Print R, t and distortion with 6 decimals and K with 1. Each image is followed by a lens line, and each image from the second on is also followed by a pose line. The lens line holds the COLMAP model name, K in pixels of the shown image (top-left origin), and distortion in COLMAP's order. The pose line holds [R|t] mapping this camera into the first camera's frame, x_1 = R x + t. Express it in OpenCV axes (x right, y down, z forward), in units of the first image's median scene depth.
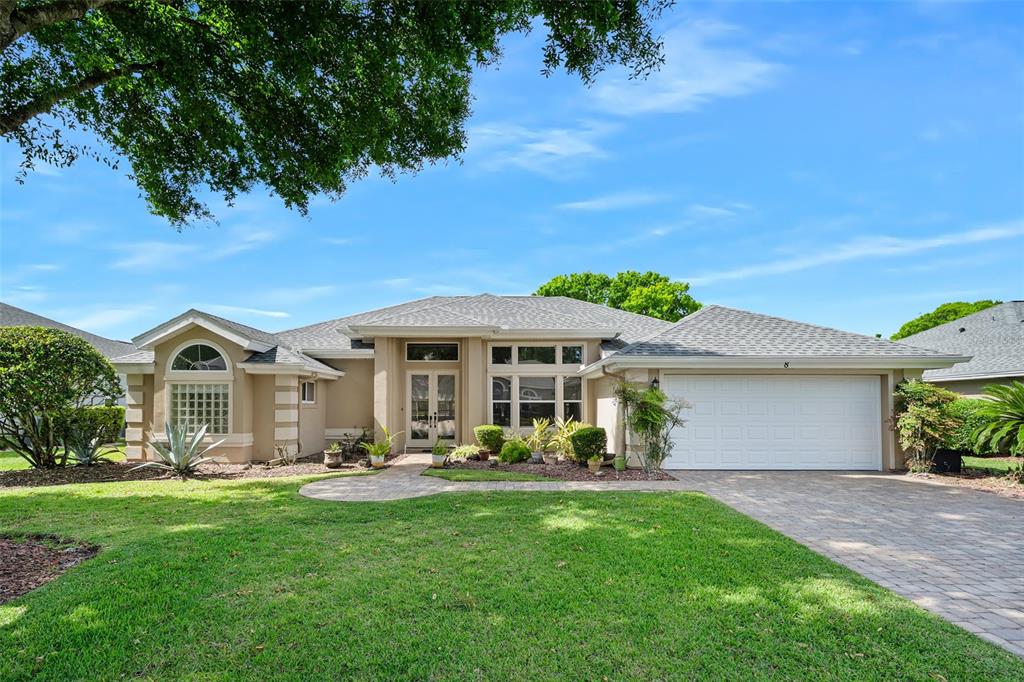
lens RADIAL K [[477.1, 0, 511.4], [0, 477.1, 415.2], [0, 0, 1]] dist [-0.001646, 0.000588]
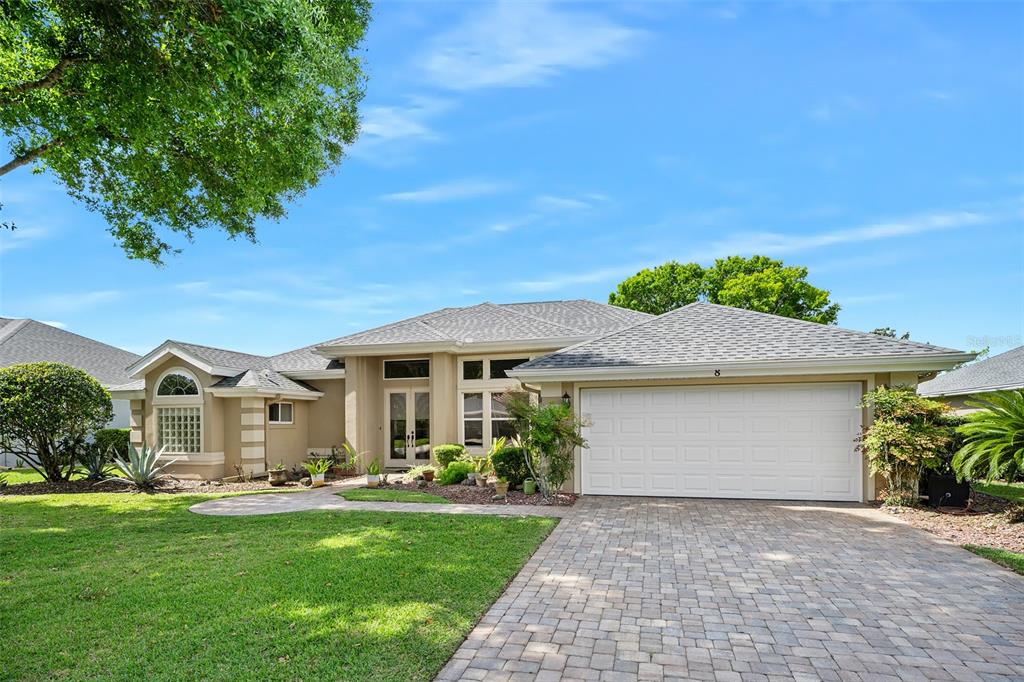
lens RADIAL K [[537.9, 0, 511.8], [0, 537.9, 448.9], [0, 0, 1]] dist [0.001236, -0.000071]
pose [[0.966500, 0.001798, -0.256662, 0.411037], [0.006074, 0.999535, 0.029873, -0.002345], [0.256596, -0.030431, 0.966040, -0.007998]]
